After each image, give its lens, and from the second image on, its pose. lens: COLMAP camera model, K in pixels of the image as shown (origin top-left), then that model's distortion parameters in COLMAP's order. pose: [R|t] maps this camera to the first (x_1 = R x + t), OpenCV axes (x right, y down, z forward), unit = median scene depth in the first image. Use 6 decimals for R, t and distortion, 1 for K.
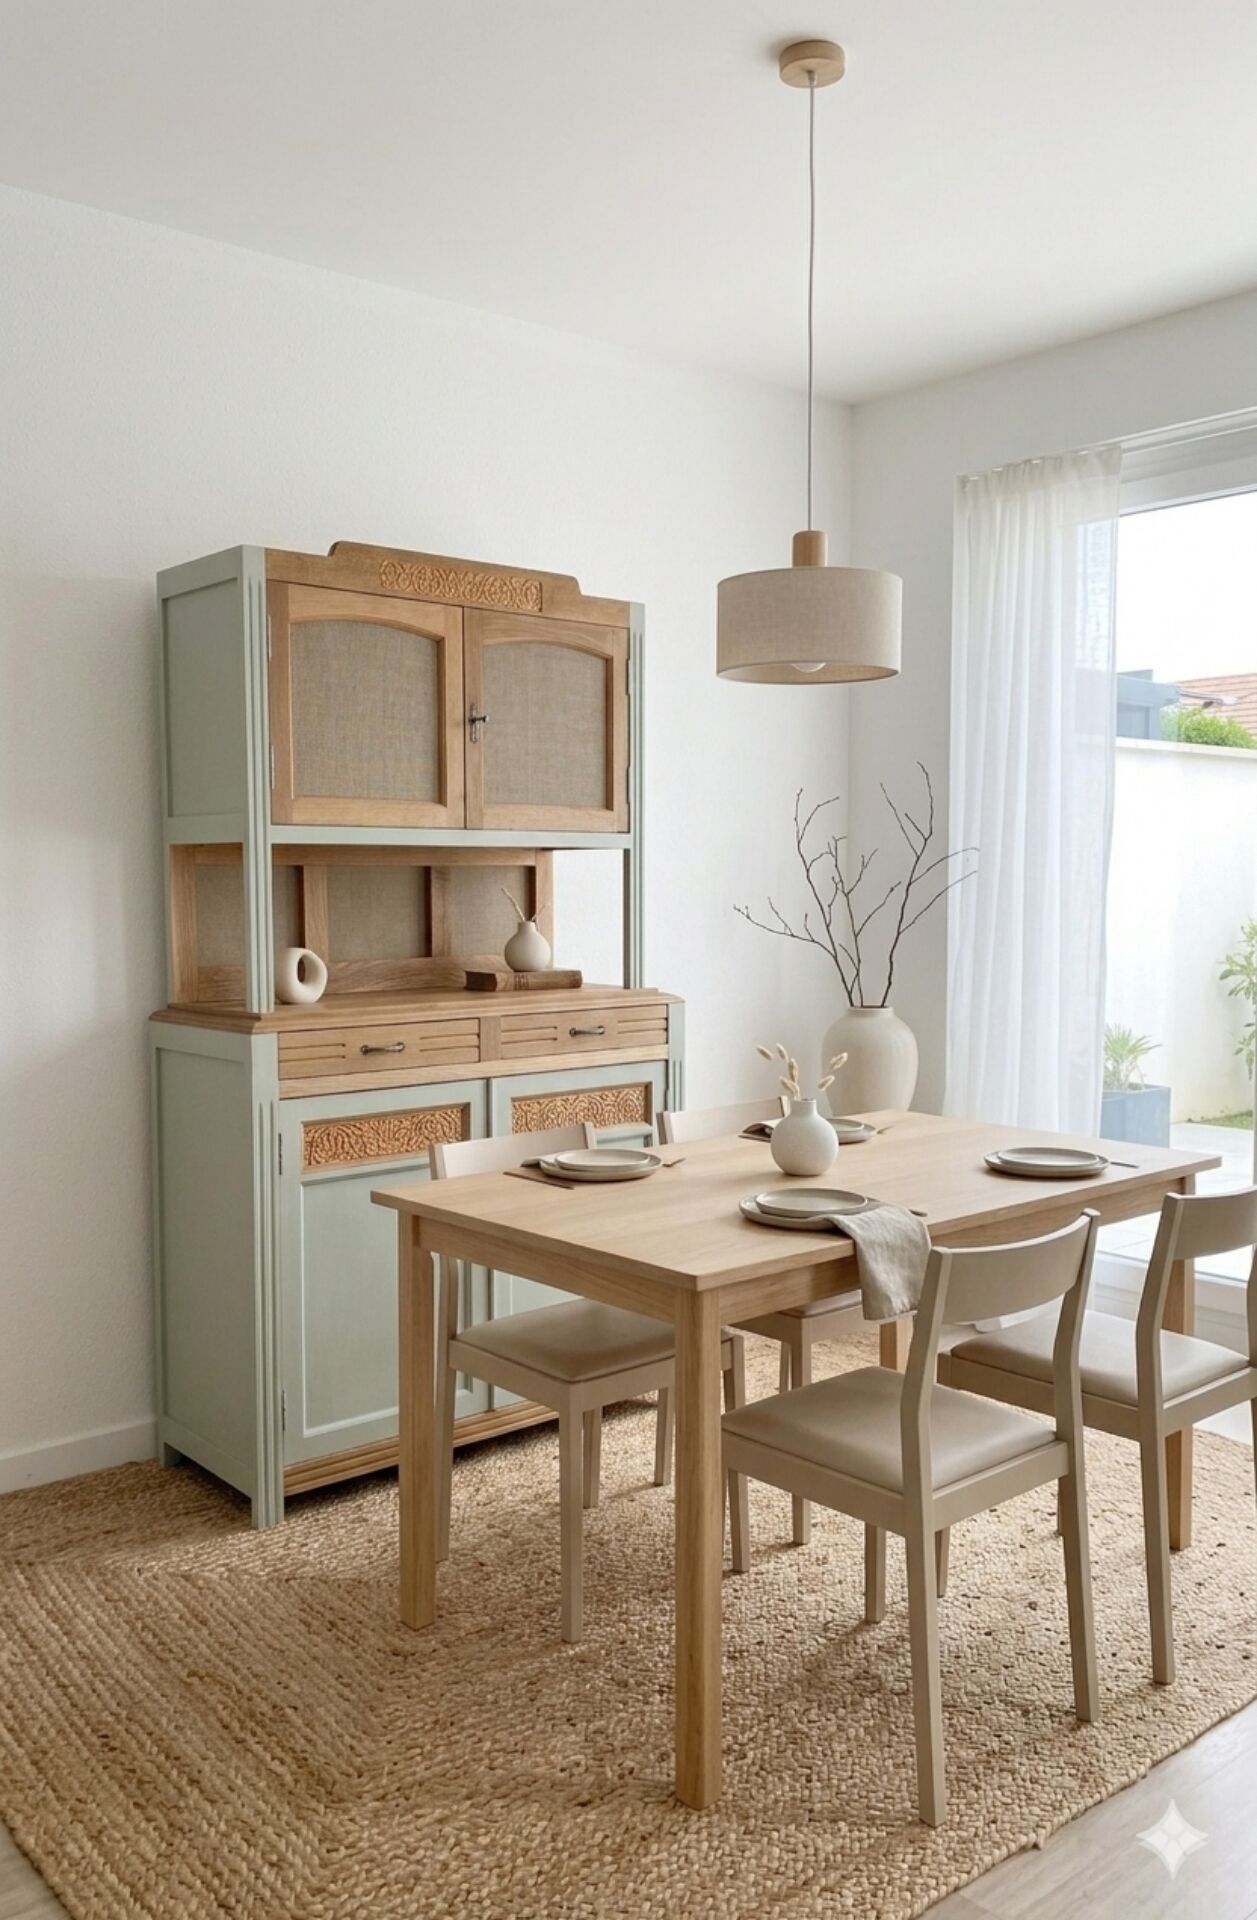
lens RADIAL K [[1555.3, 0, 643.5], [0, 1555.3, 990.1], [0, 0, 1]] dist [0.140882, 0.004134]
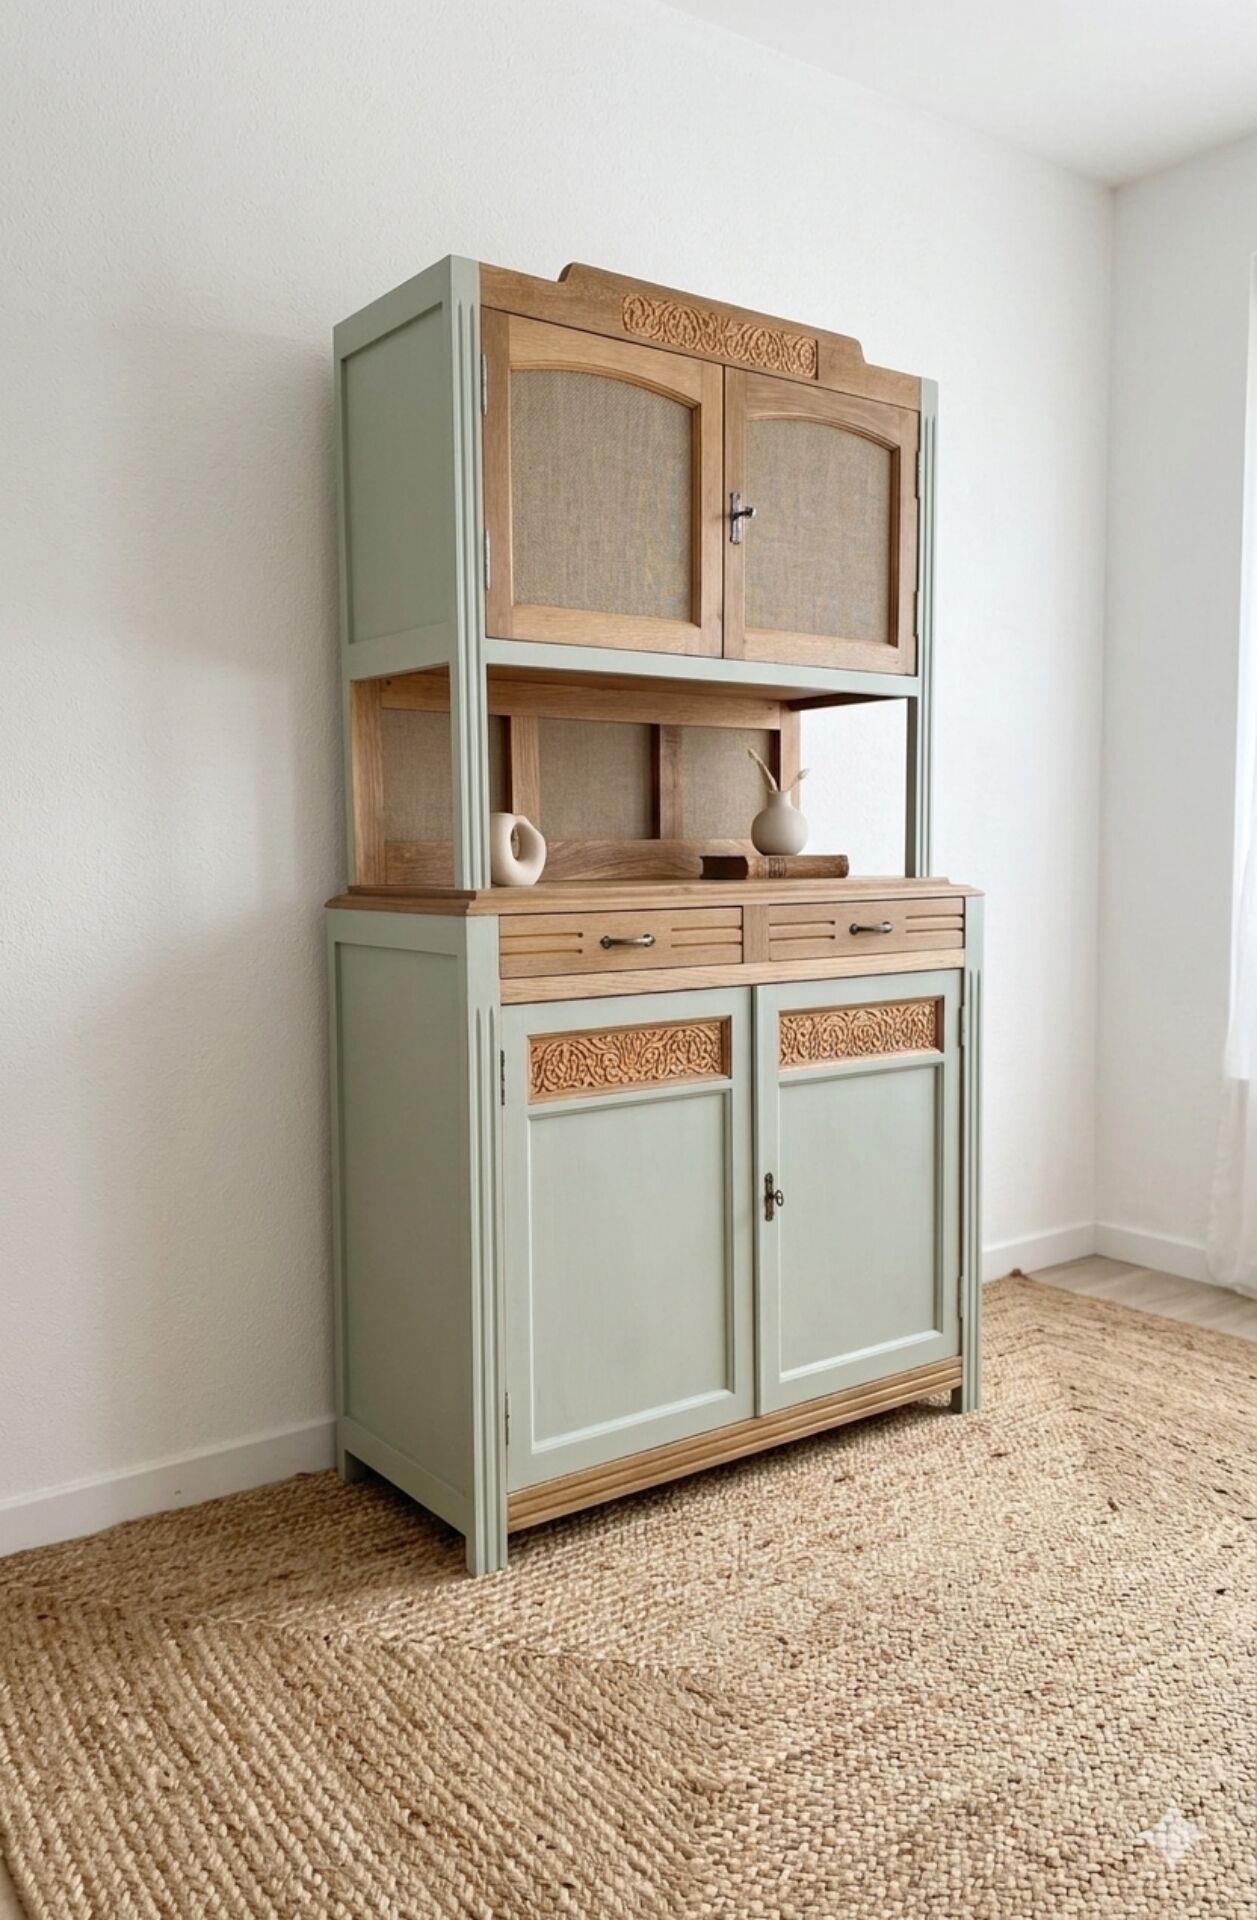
lens RADIAL K [[1555.3, 0, 669.1], [0, 1555.3, 943.9], [0, 0, 1]] dist [0.140882, 0.004134]
pose [[0.998602, -0.000959, -0.052851, -0.104397], [0.000854, 0.999998, -0.002009, 0.039353], [0.052852, 0.001961, 0.998600, 0.240405]]
